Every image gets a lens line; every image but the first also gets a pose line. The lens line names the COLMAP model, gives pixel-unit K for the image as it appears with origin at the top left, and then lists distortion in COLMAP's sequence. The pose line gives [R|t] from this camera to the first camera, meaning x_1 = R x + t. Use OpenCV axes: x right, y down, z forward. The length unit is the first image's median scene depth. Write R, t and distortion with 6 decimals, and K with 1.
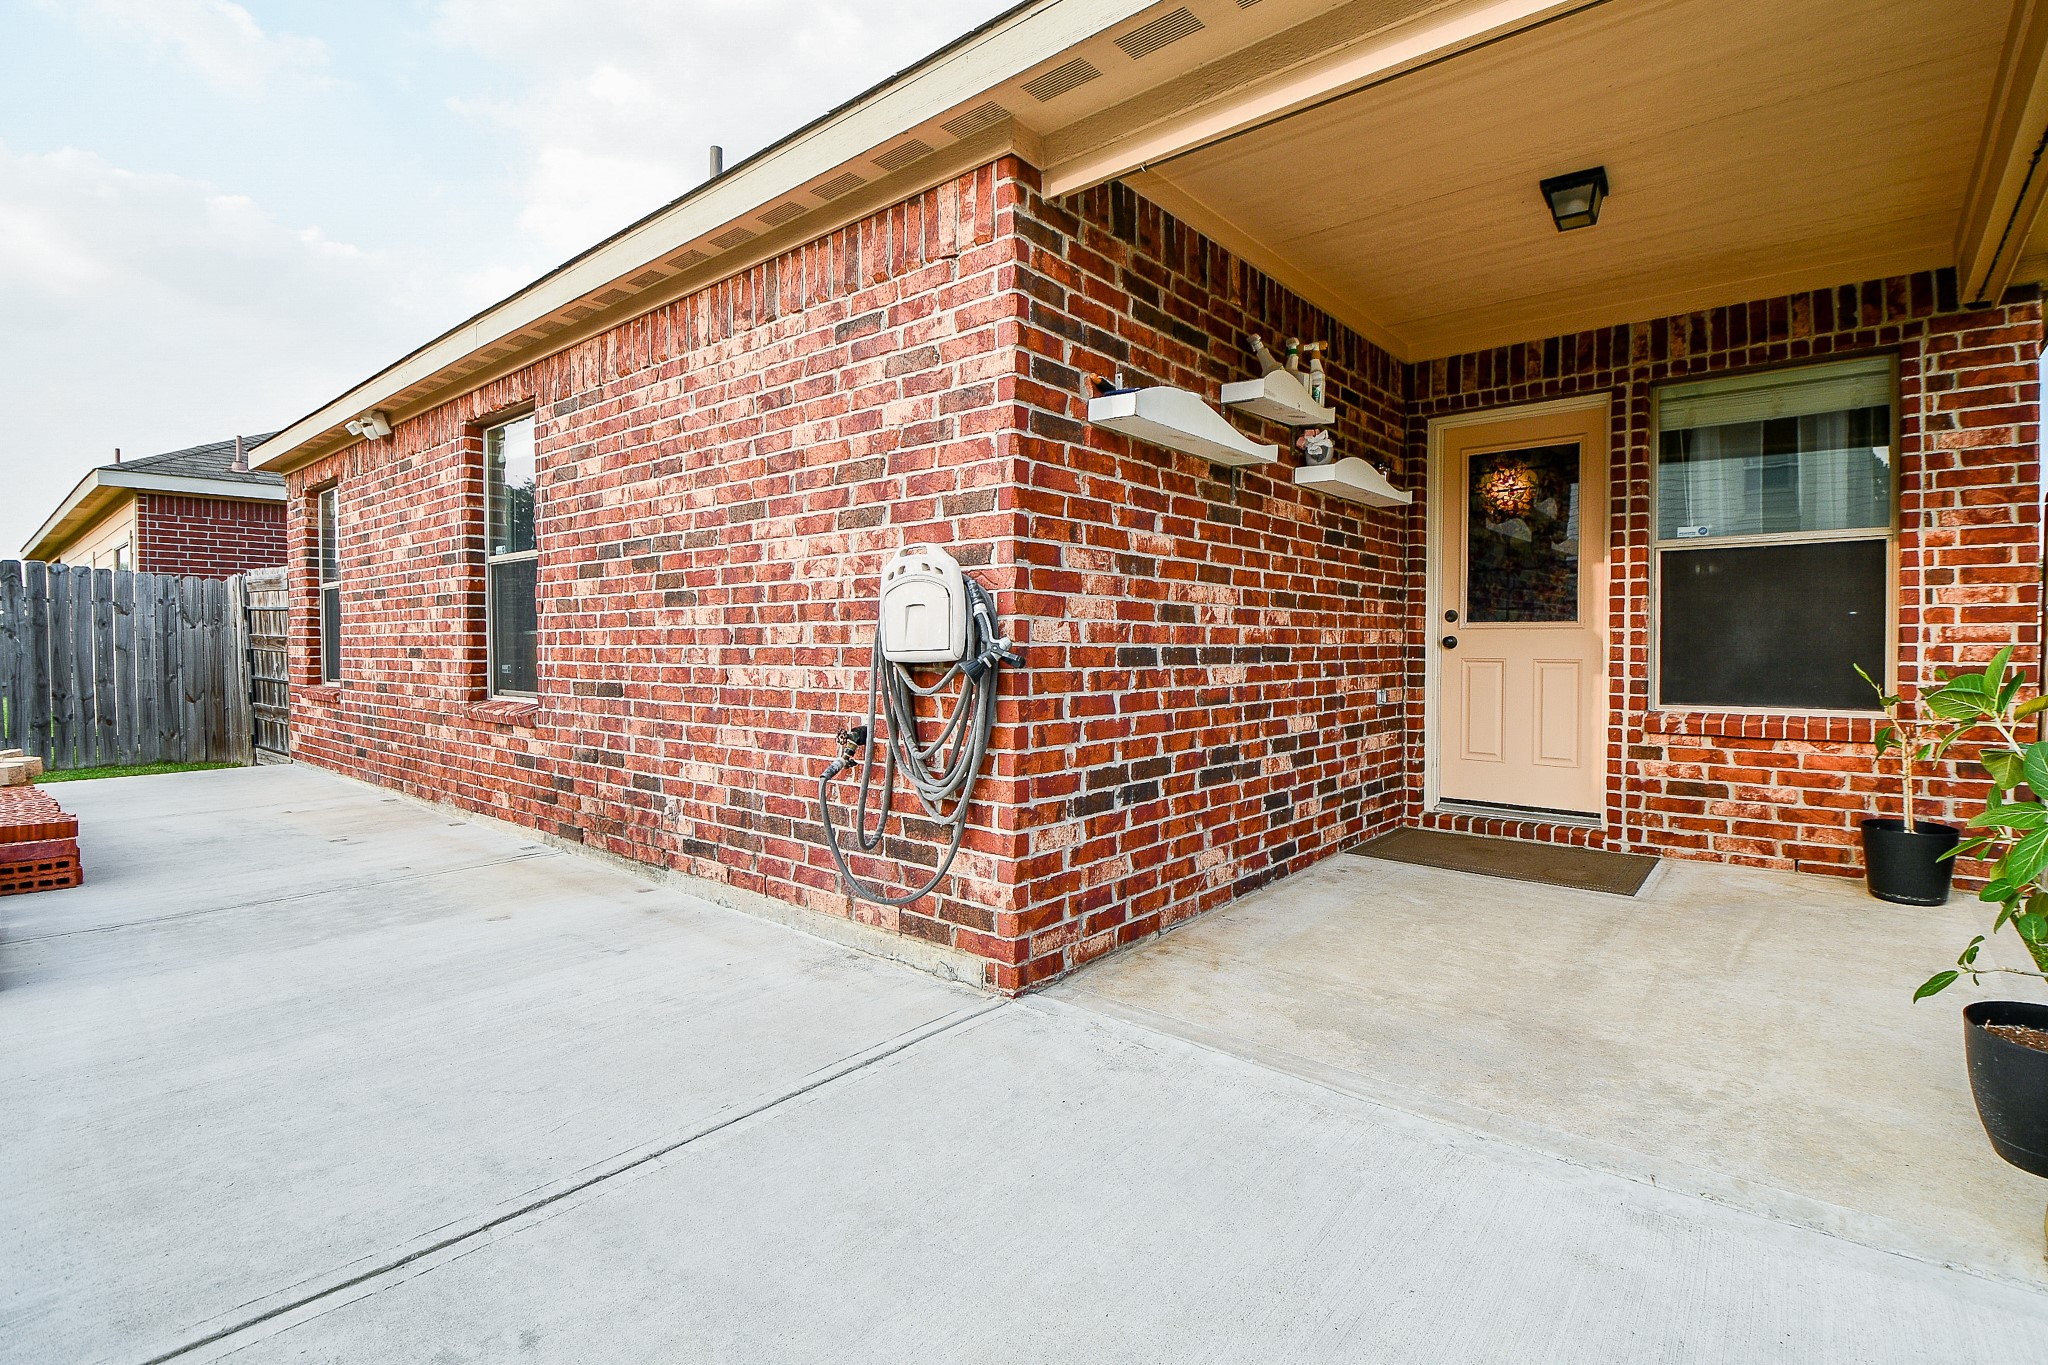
lens RADIAL K [[951.8, 0, 1087.0], [0, 951.8, 663.7], [0, 0, 1]] dist [0.017044, -0.024503]
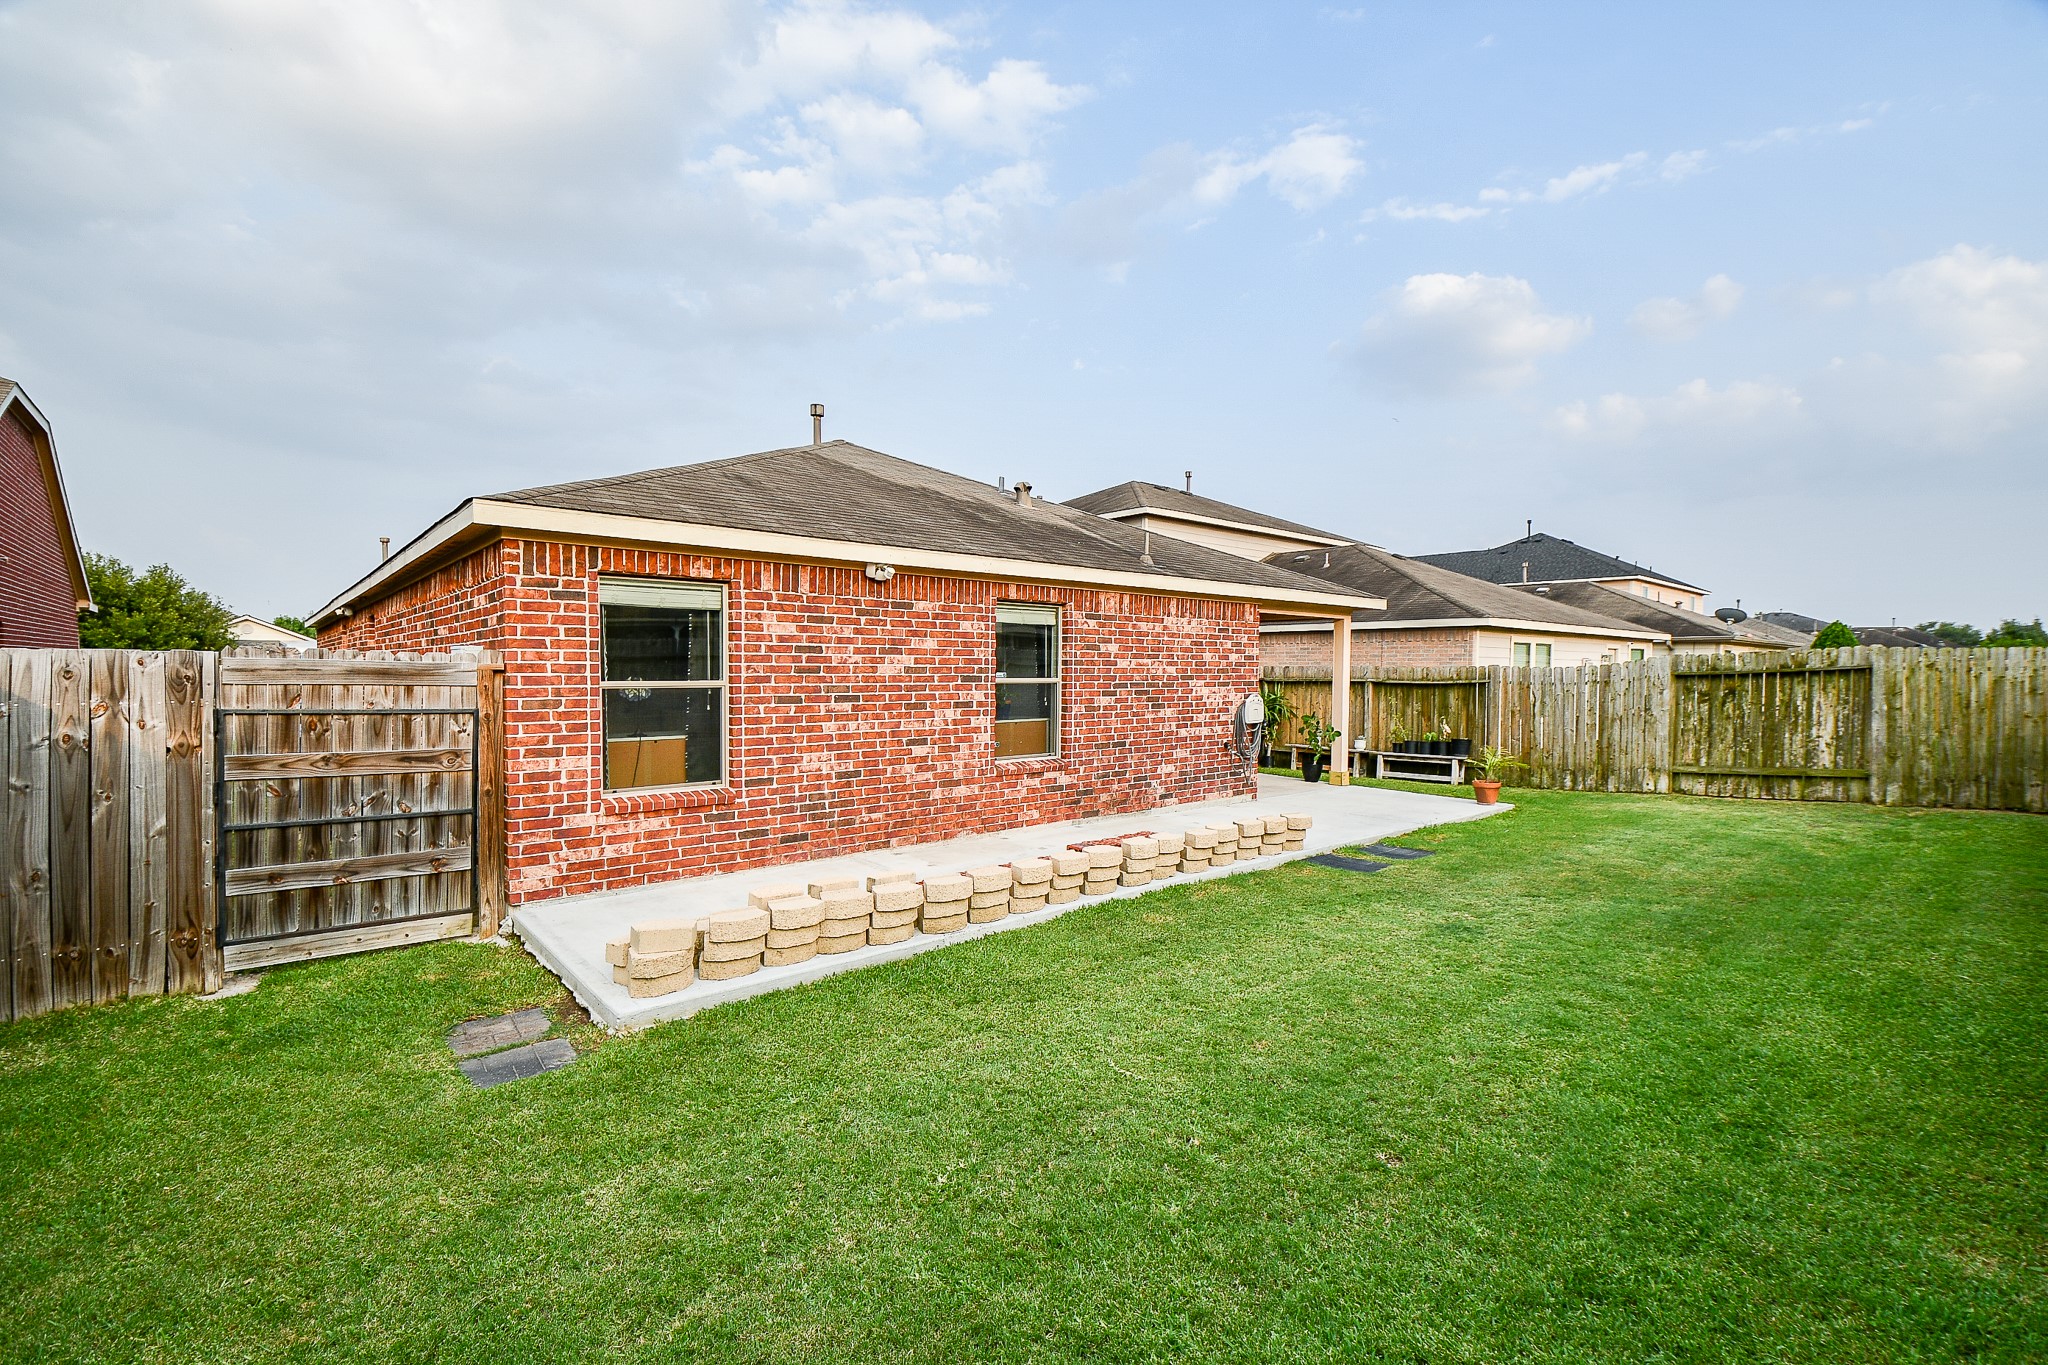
lens RADIAL K [[904.5, 0, 1030.0], [0, 904.5, 695.7], [0, 0, 1]] dist [0.014289, -0.000144]
pose [[0.180435, -0.028945, 0.983161, -3.172733], [0.012943, 0.999550, 0.027052, -0.180648], [-0.983502, 0.007843, 0.180729, 0.947847]]
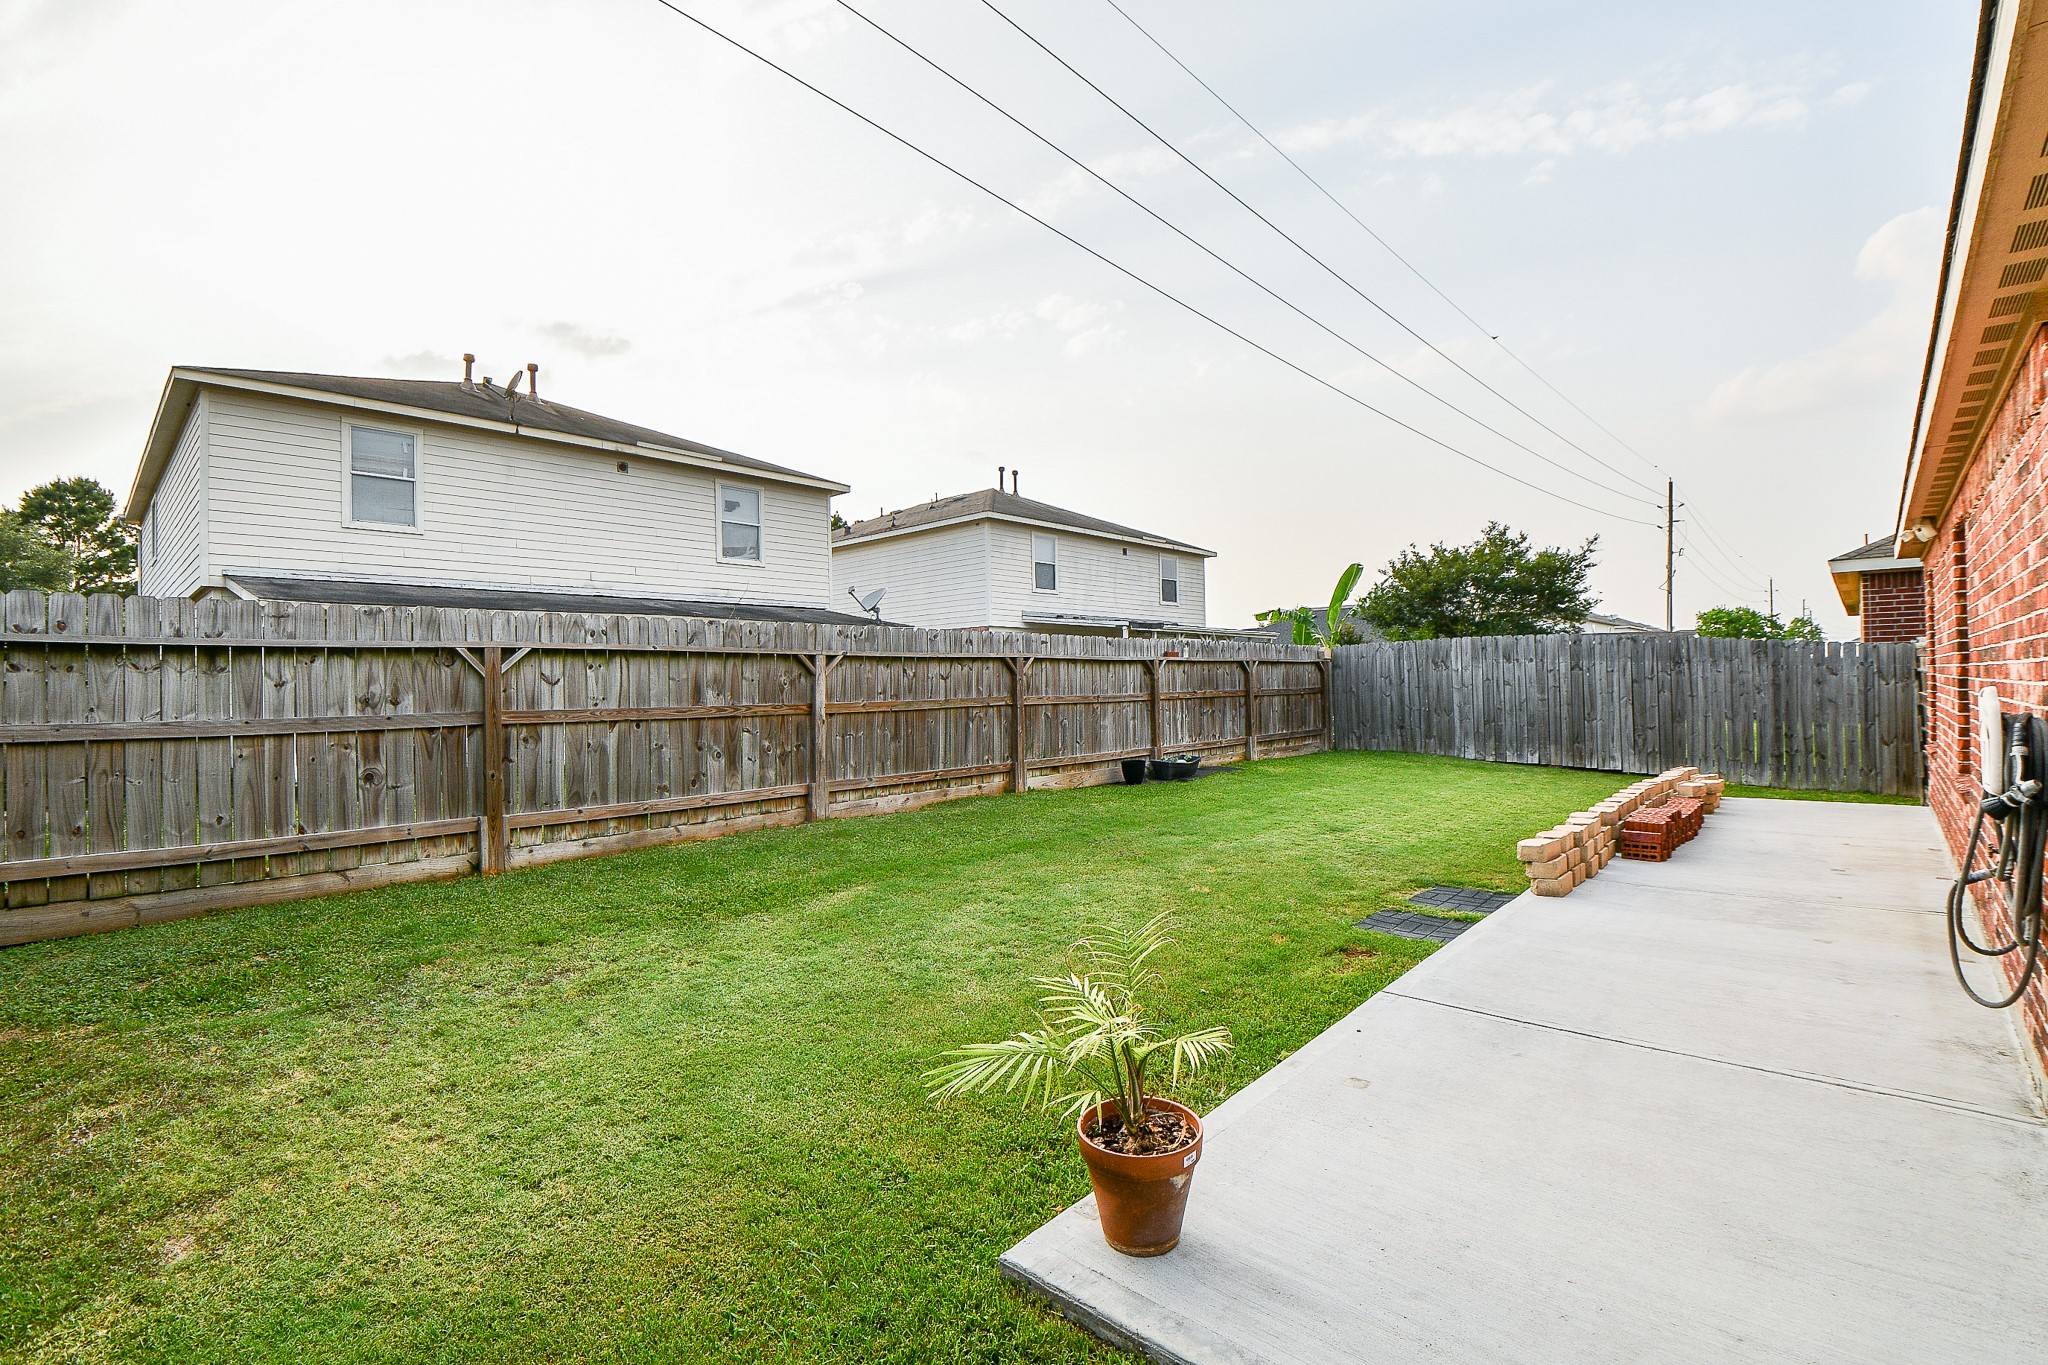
lens RADIAL K [[899.2, 0, 1024.0], [0, 899.2, 682.5], [0, 0, 1]] dist [0.021907, -0.028666]
pose [[-0.077911, 0.001451, -0.996959, 0.710960], [-0.002552, 0.999995, 0.001654, -0.097919], [0.996957, 0.002673, -0.077907, -0.038206]]
